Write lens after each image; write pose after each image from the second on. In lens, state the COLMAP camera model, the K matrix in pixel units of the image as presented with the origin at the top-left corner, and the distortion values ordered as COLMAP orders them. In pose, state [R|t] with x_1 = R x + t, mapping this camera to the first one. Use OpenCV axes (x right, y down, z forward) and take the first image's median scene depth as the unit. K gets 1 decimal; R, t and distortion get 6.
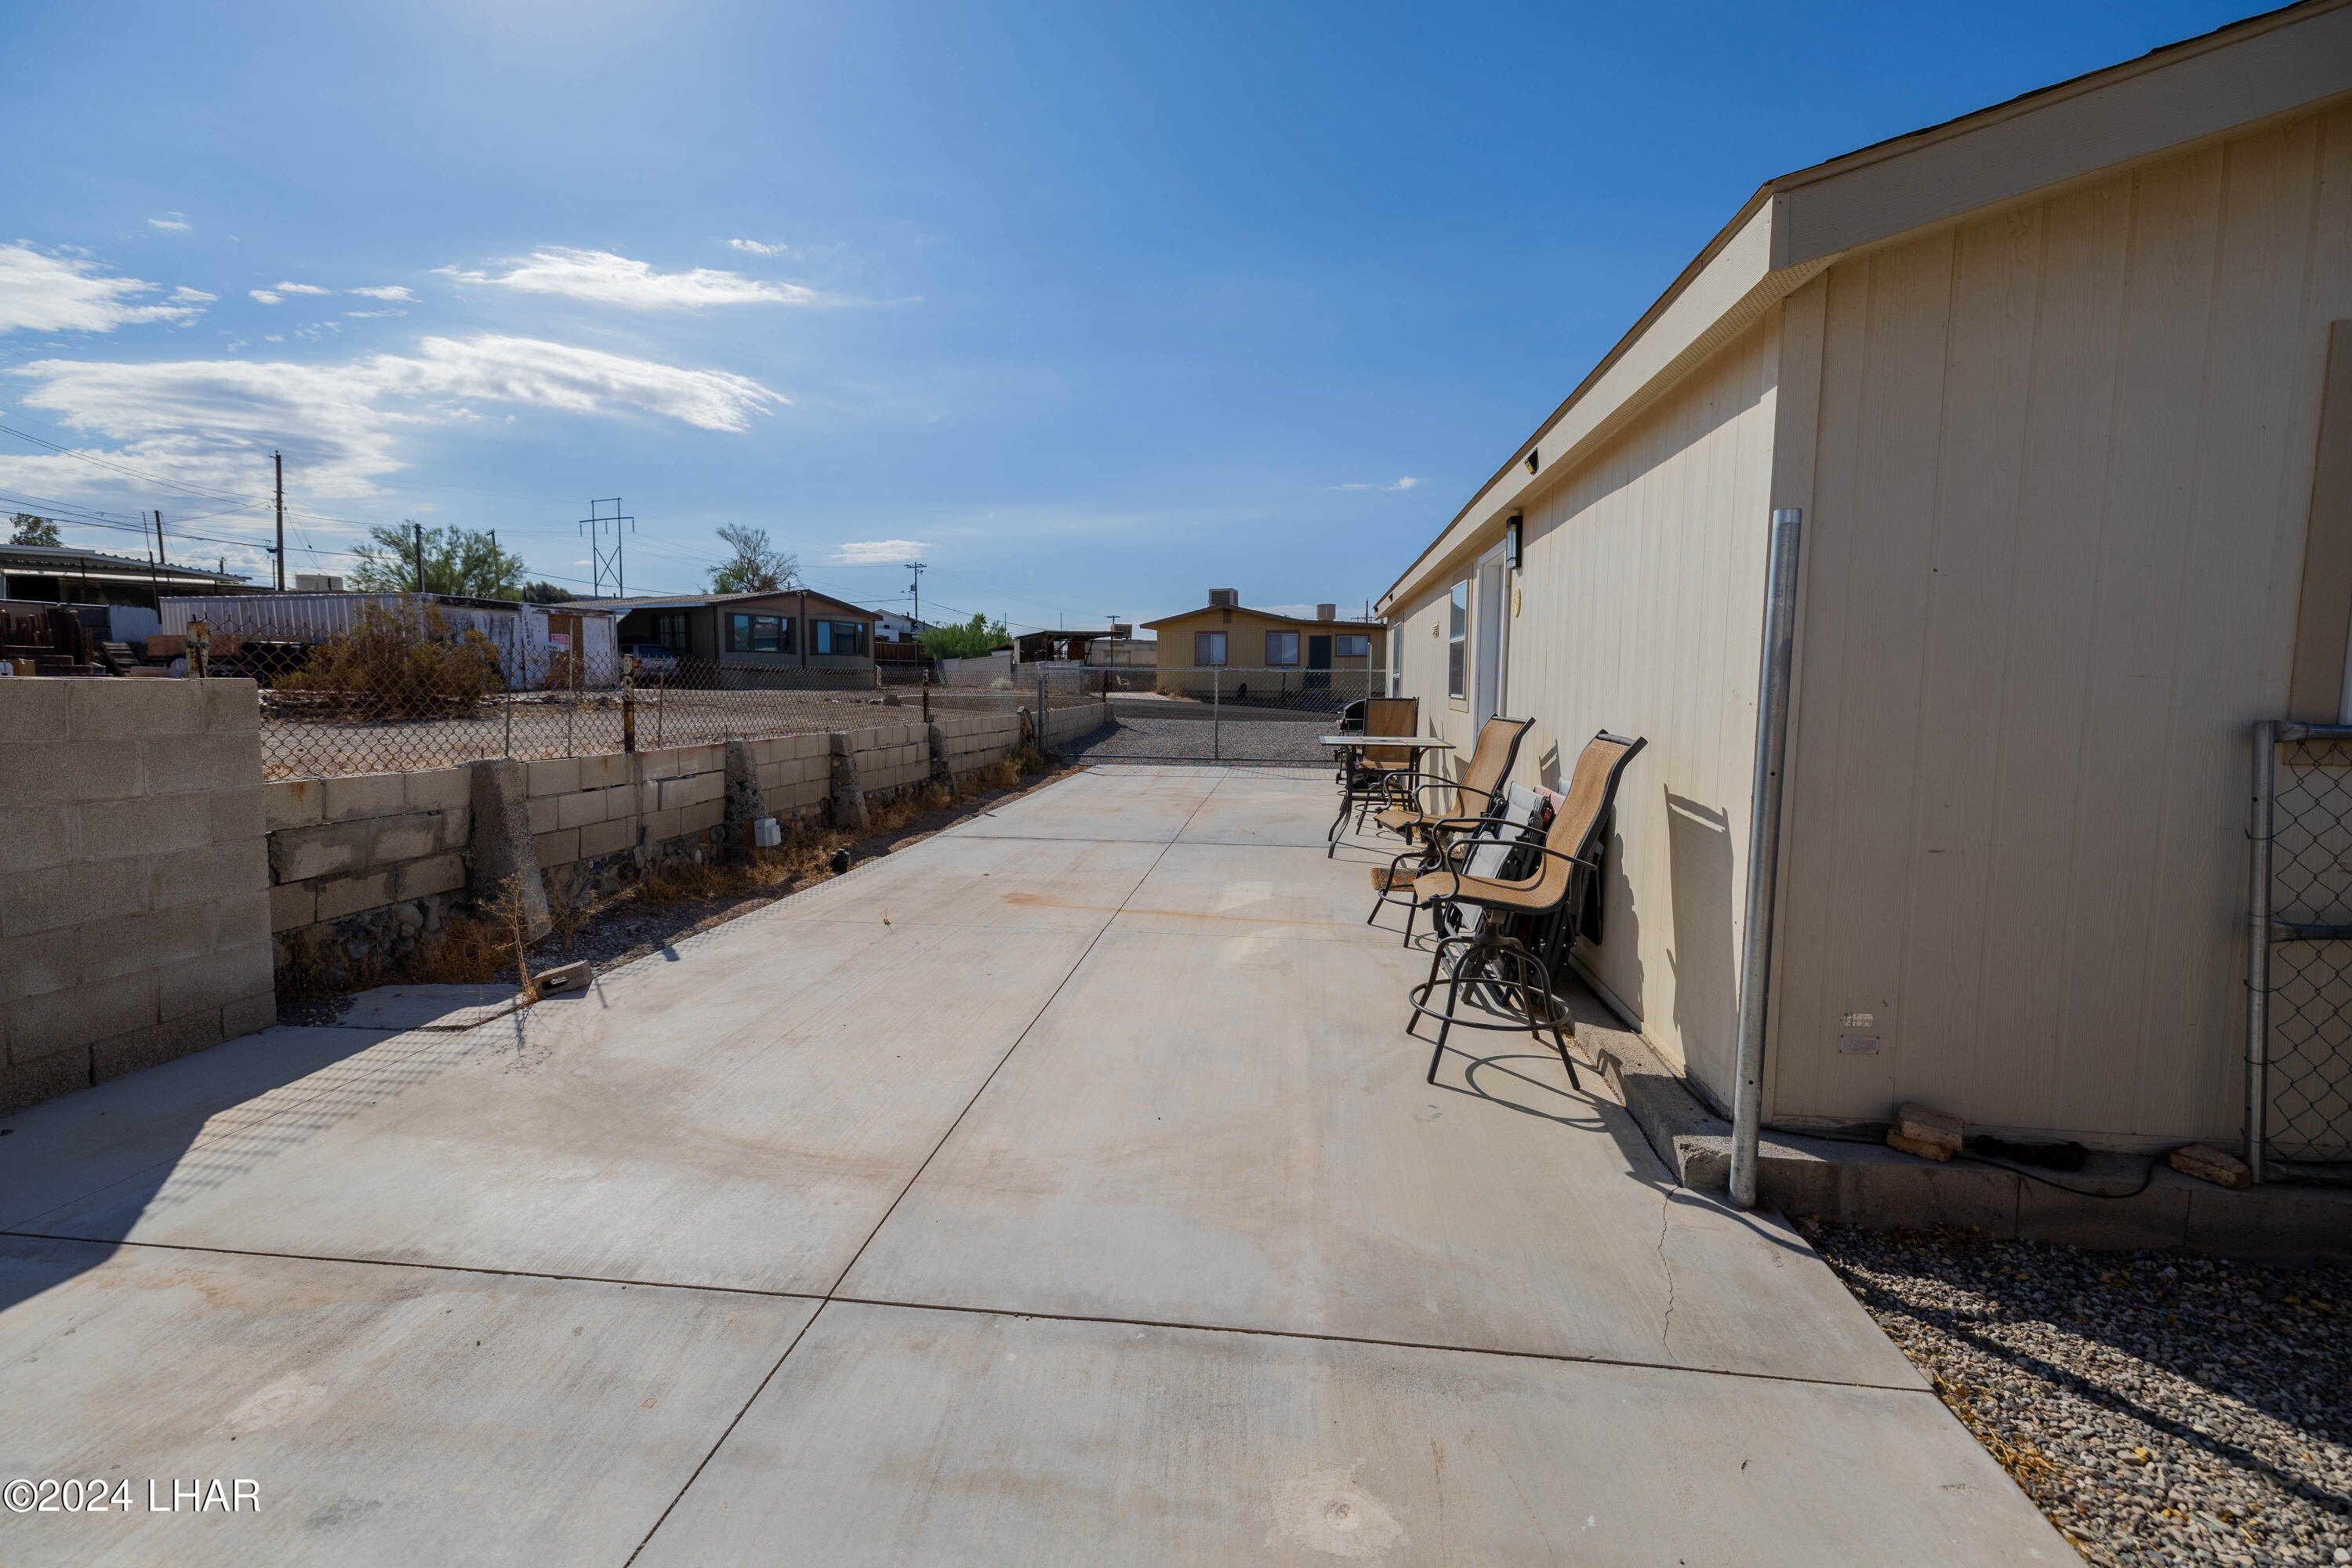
lens RADIAL K [[981.3, 0, 1166.9], [0, 981.3, 769.7], [0, 0, 1]] dist [-0.001426, 0.000820]
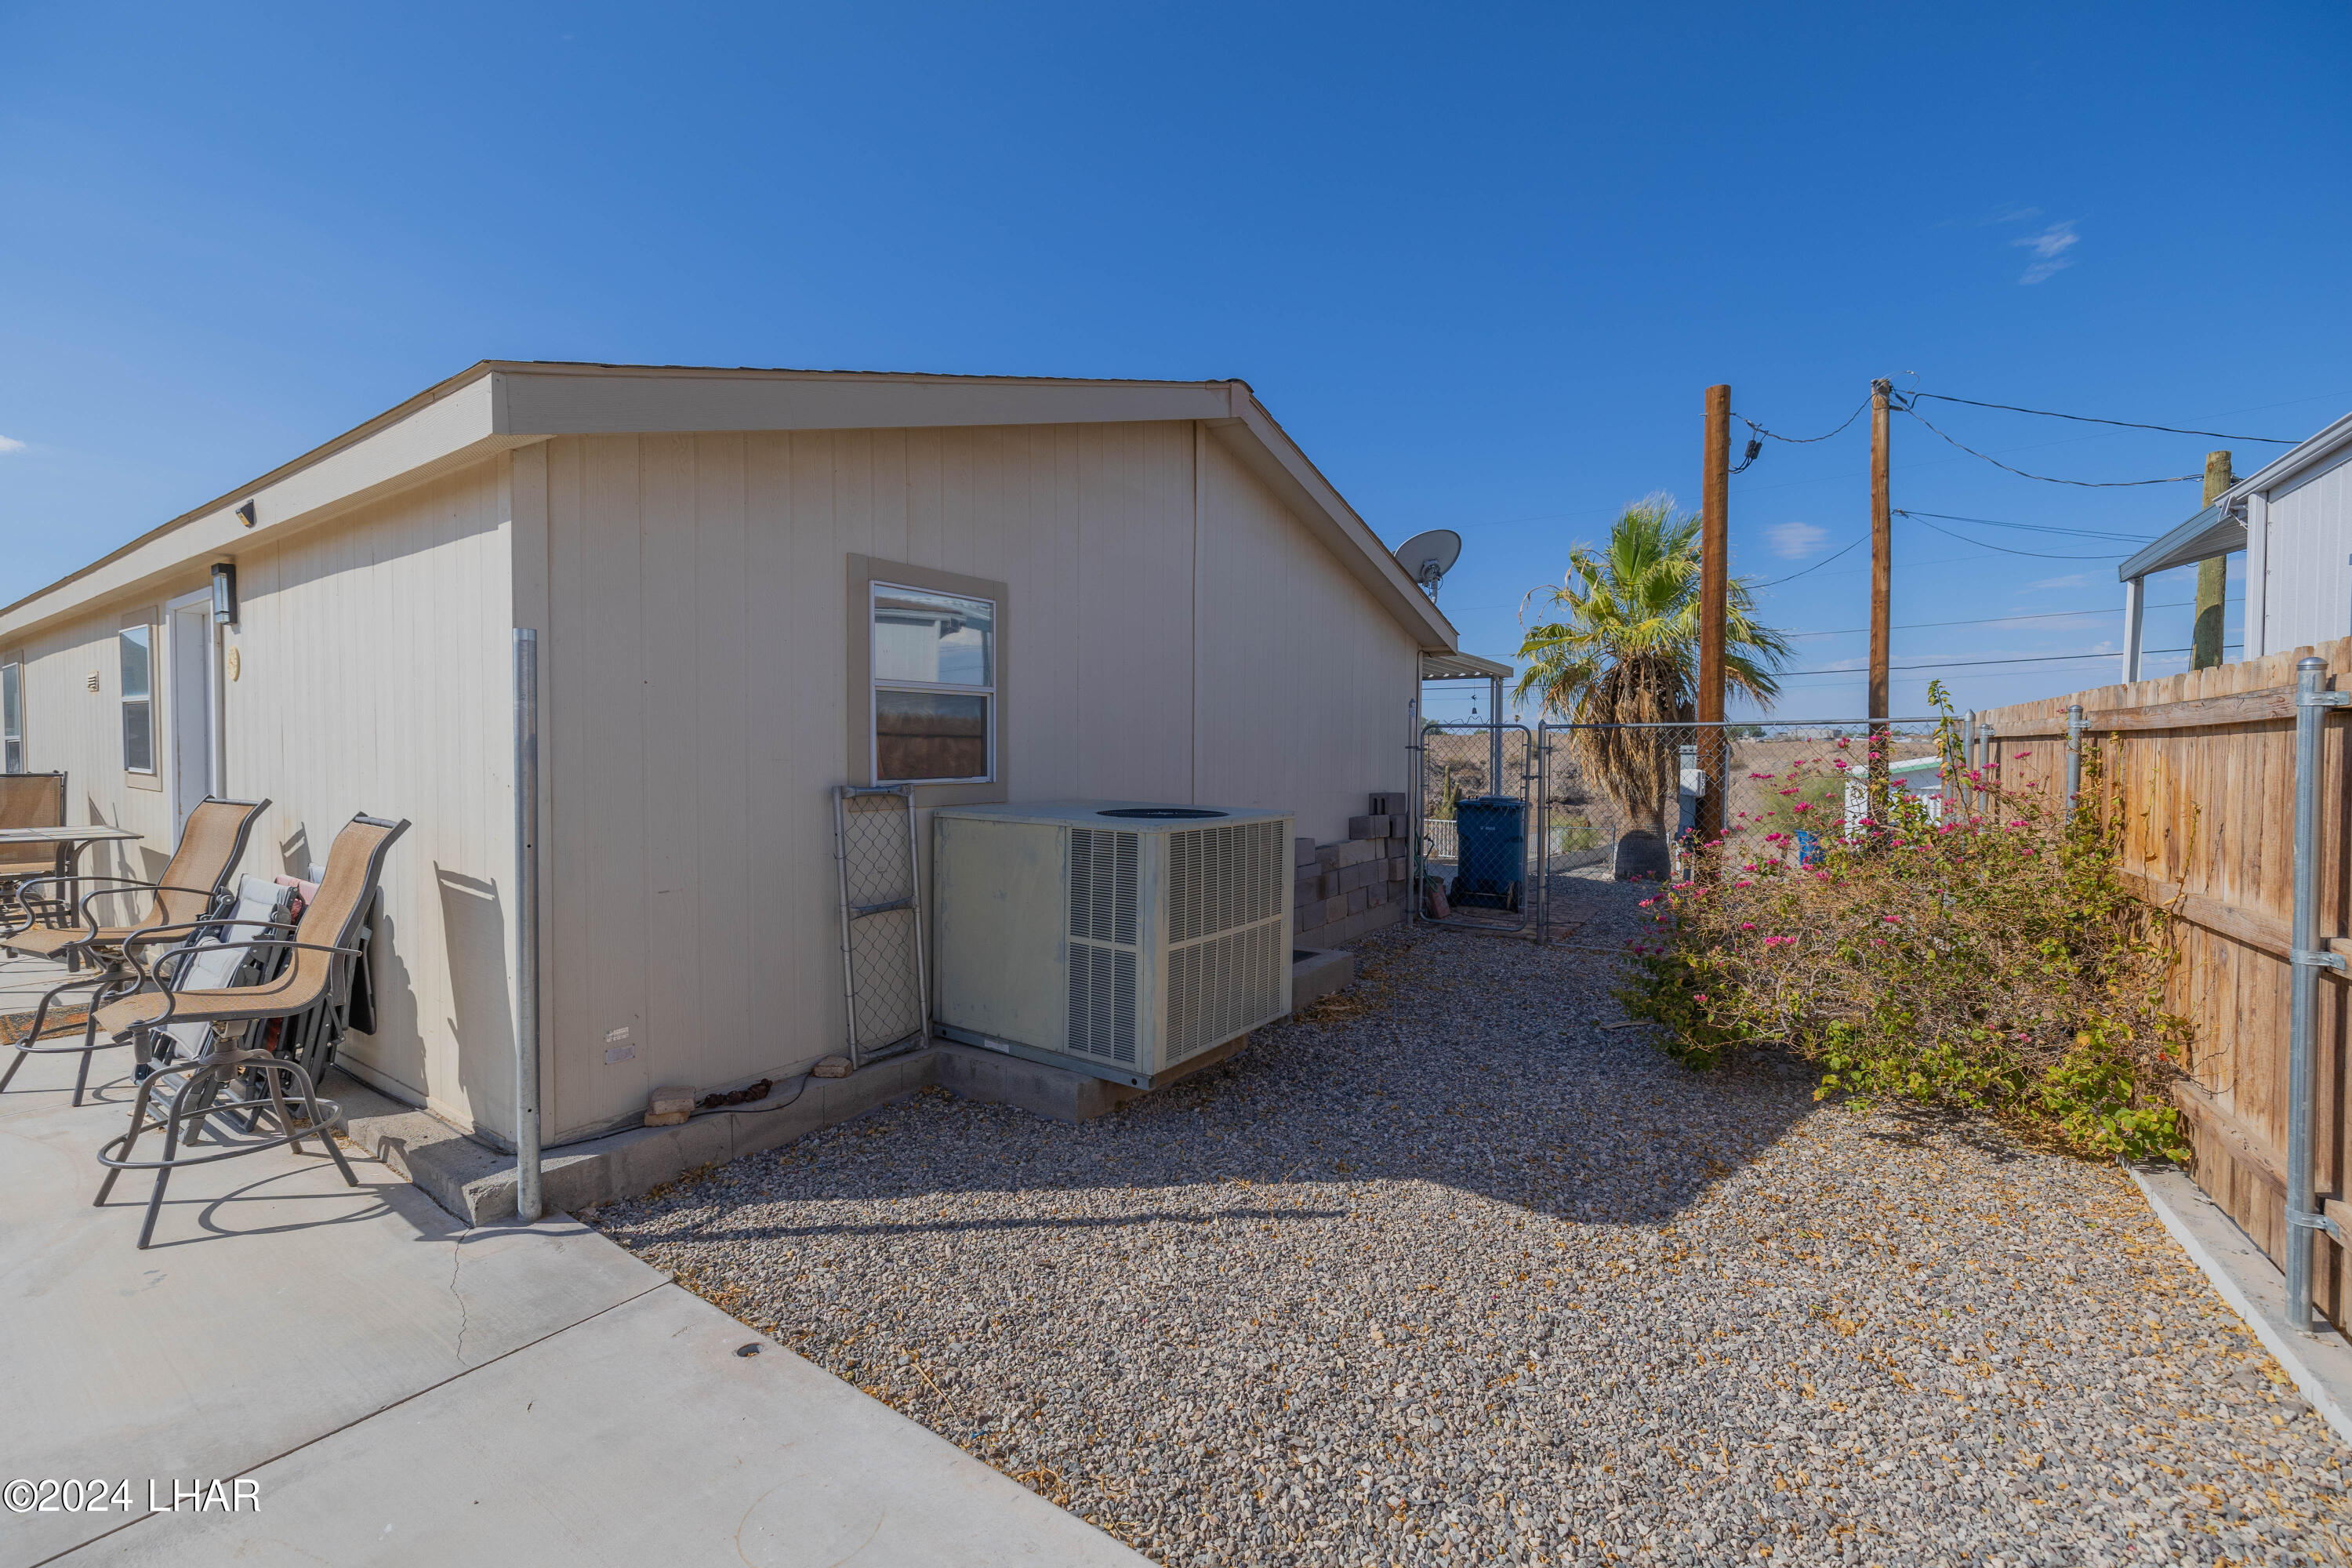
lens RADIAL K [[981.3, 0, 1171.1], [0, 981.3, 779.5], [0, 0, 1]] dist [-0.001426, 0.000820]
pose [[0.450871, -0.030022, 0.892084, -0.068708], [0.074501, 0.997213, -0.004094, -0.009668], [-0.889474, 0.068307, 0.451851, -0.178892]]
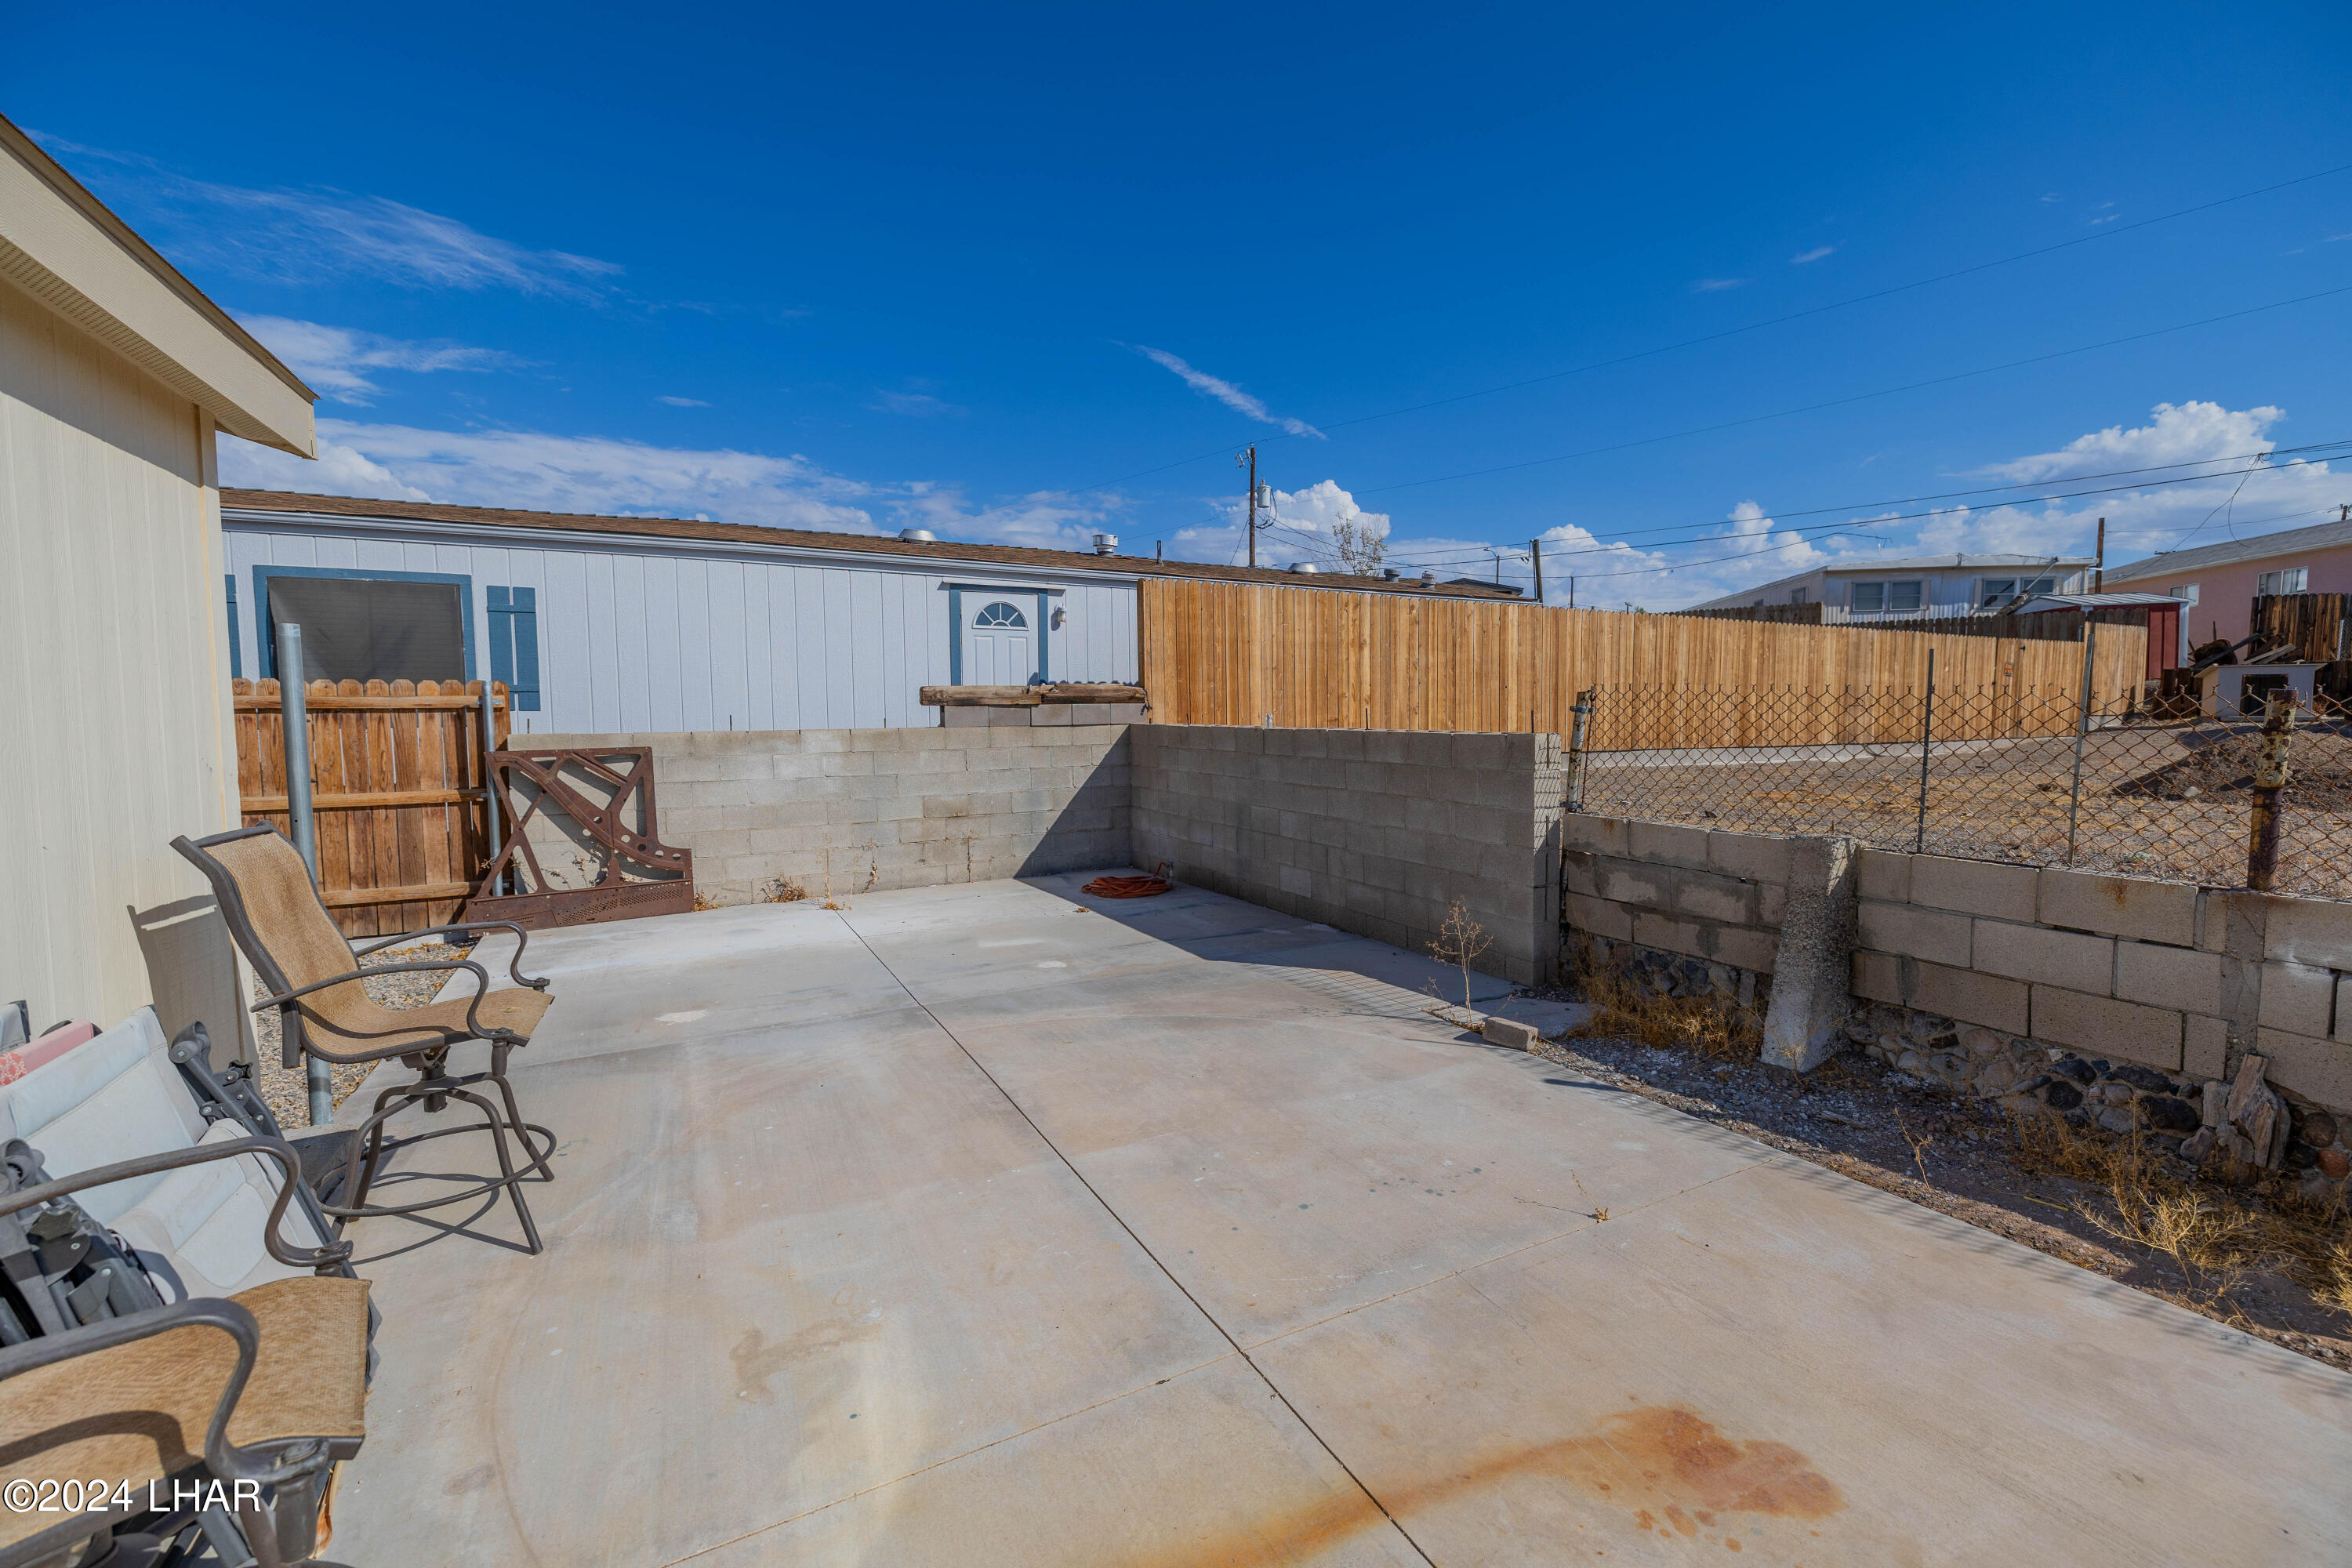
lens RADIAL K [[981.3, 0, 1178.5], [0, 981.3, 787.9], [0, 0, 1]] dist [-0.001426, 0.000820]
pose [[-0.819779, 0.041184, -0.571198, 0.294551], [-0.048896, 0.988735, 0.141464, -0.207644], [0.570589, 0.143898, -0.808530, 2.029582]]
